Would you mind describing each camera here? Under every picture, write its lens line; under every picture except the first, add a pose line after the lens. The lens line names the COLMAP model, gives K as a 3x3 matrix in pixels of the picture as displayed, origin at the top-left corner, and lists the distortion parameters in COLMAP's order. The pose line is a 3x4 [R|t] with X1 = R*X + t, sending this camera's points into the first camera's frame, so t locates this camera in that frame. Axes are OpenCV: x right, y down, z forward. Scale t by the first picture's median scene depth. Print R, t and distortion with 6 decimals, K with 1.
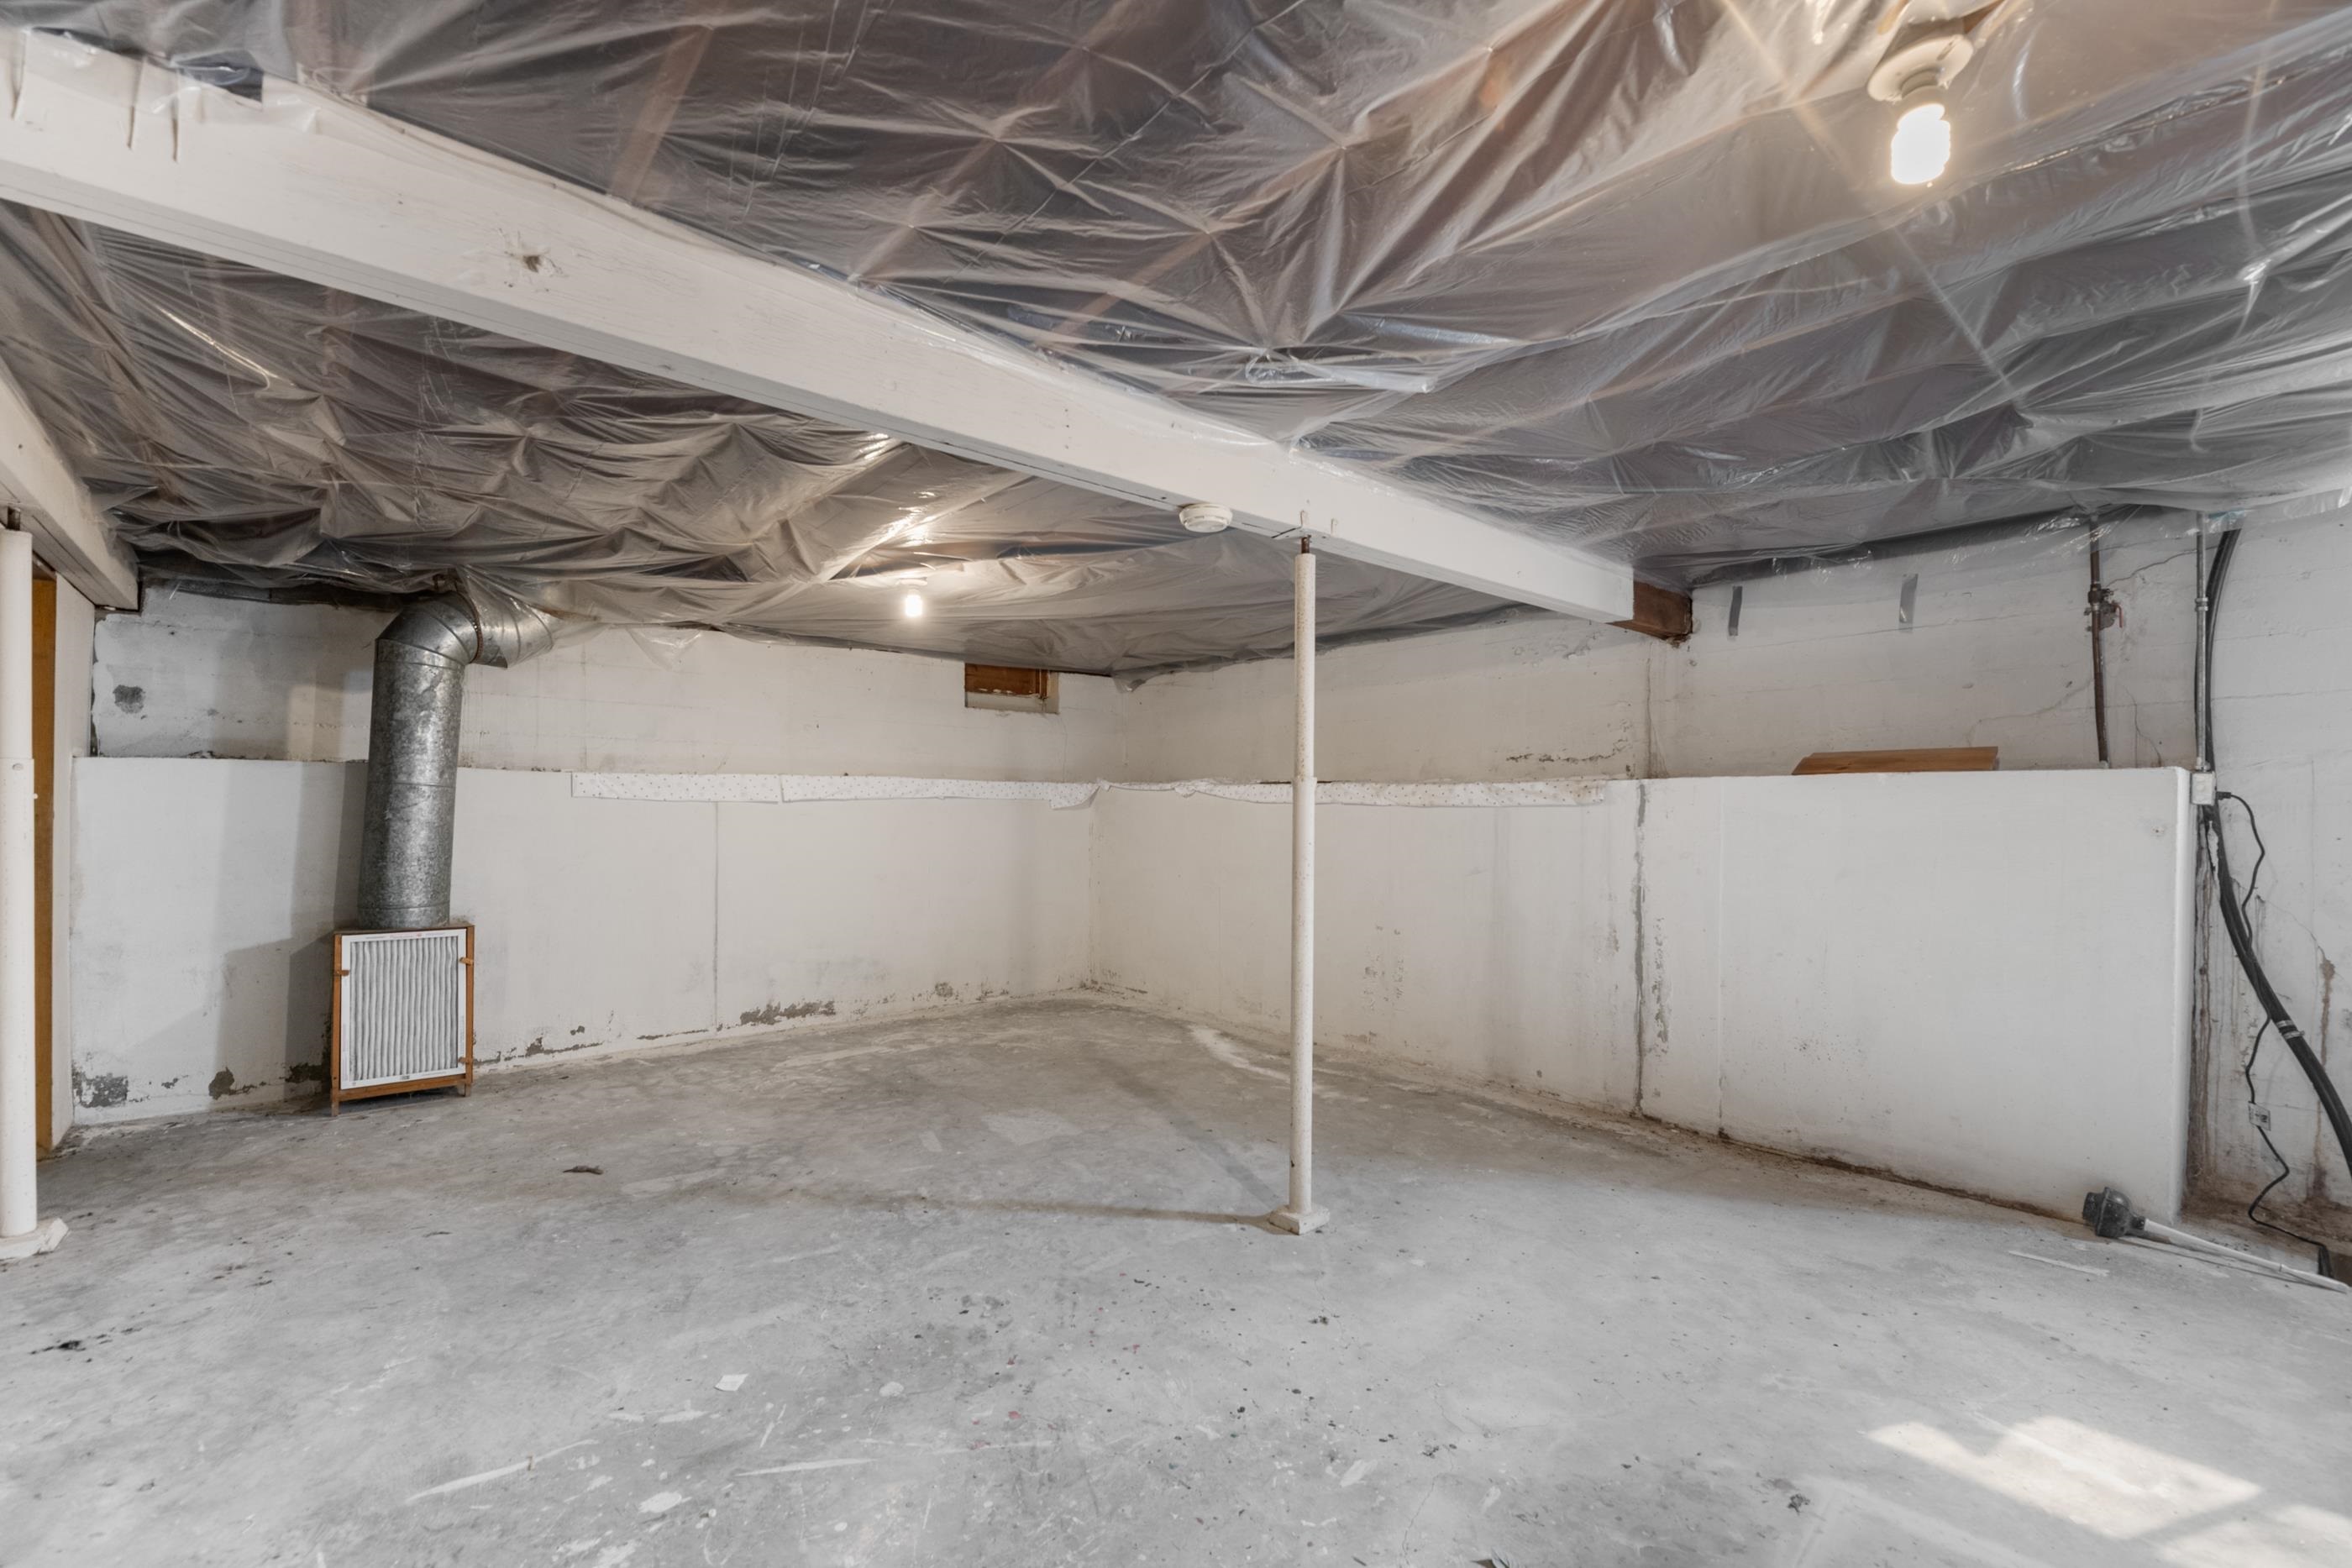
lens RADIAL K [[969.9, 0, 1171.8], [0, 969.9, 807.0], [0, 0, 1]] dist [-0.004499, -0.001111]
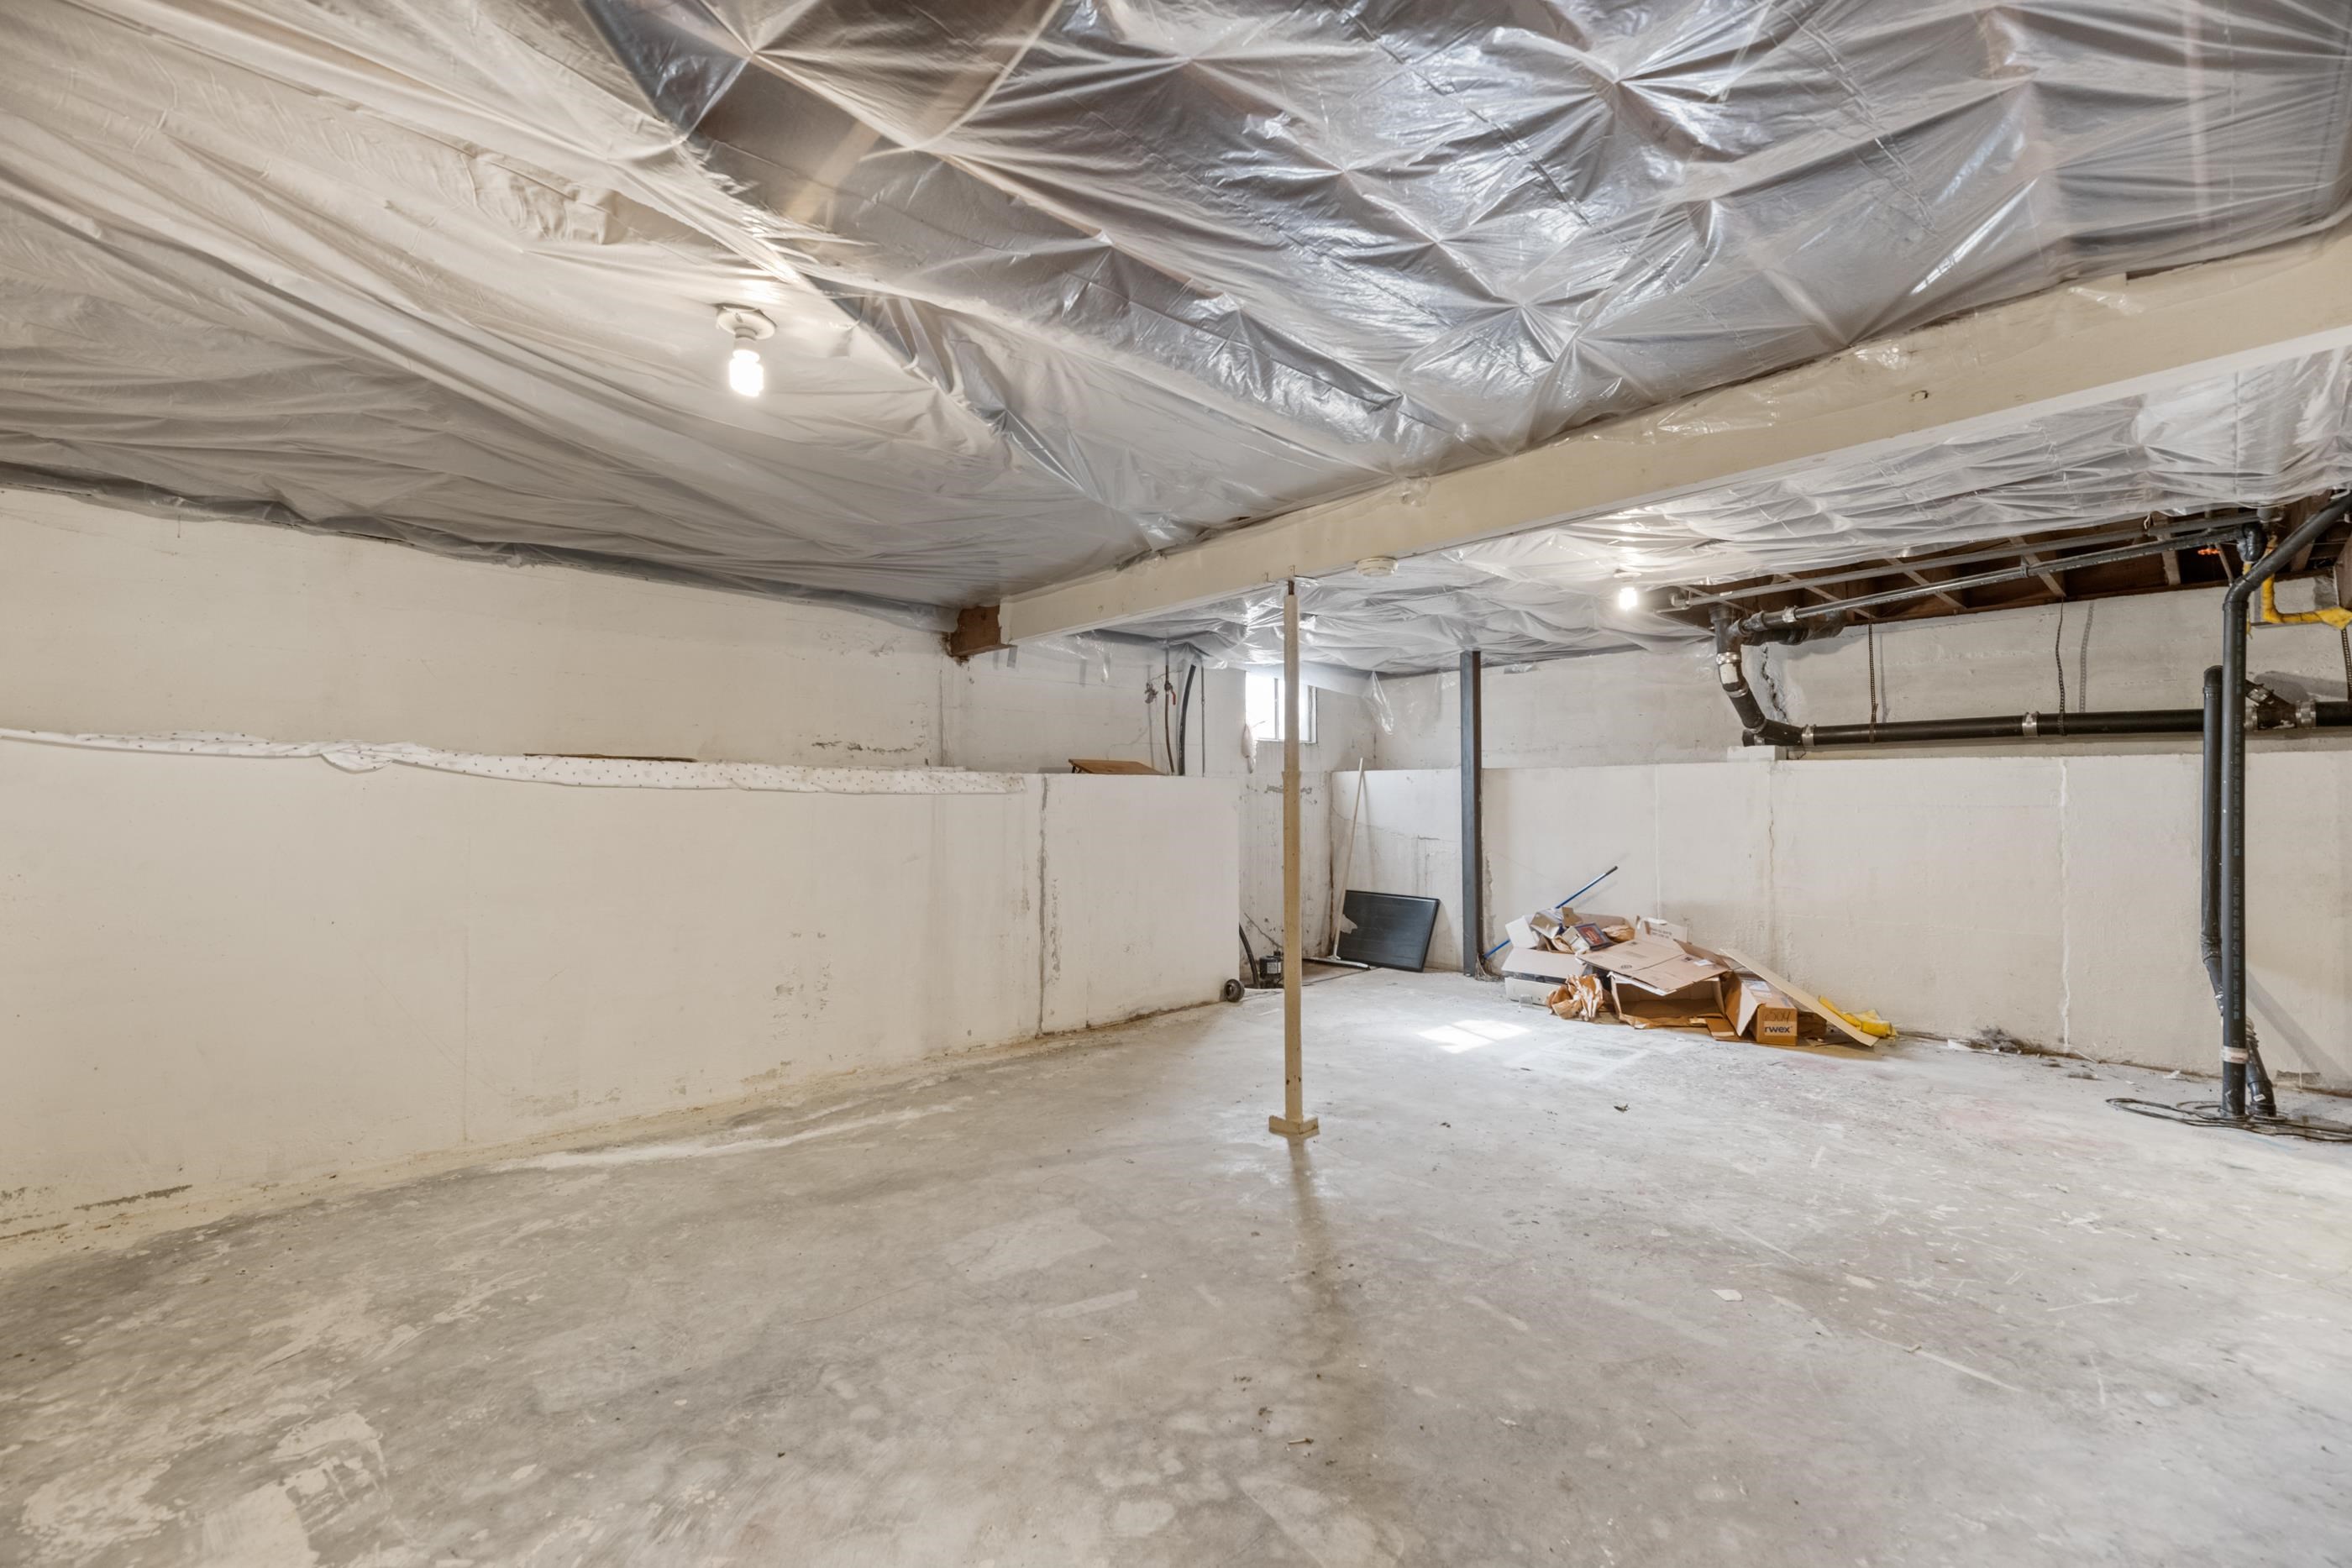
lens RADIAL K [[969.9, 0, 1171.8], [0, 969.9, 807.0], [0, 0, 1]] dist [-0.004499, -0.001111]
pose [[-0.029587, -0.009666, 0.999515, -0.827233], [-0.003010, 0.999950, 0.009582, 0.003265], [-0.999558, -0.002725, -0.029614, 0.889058]]
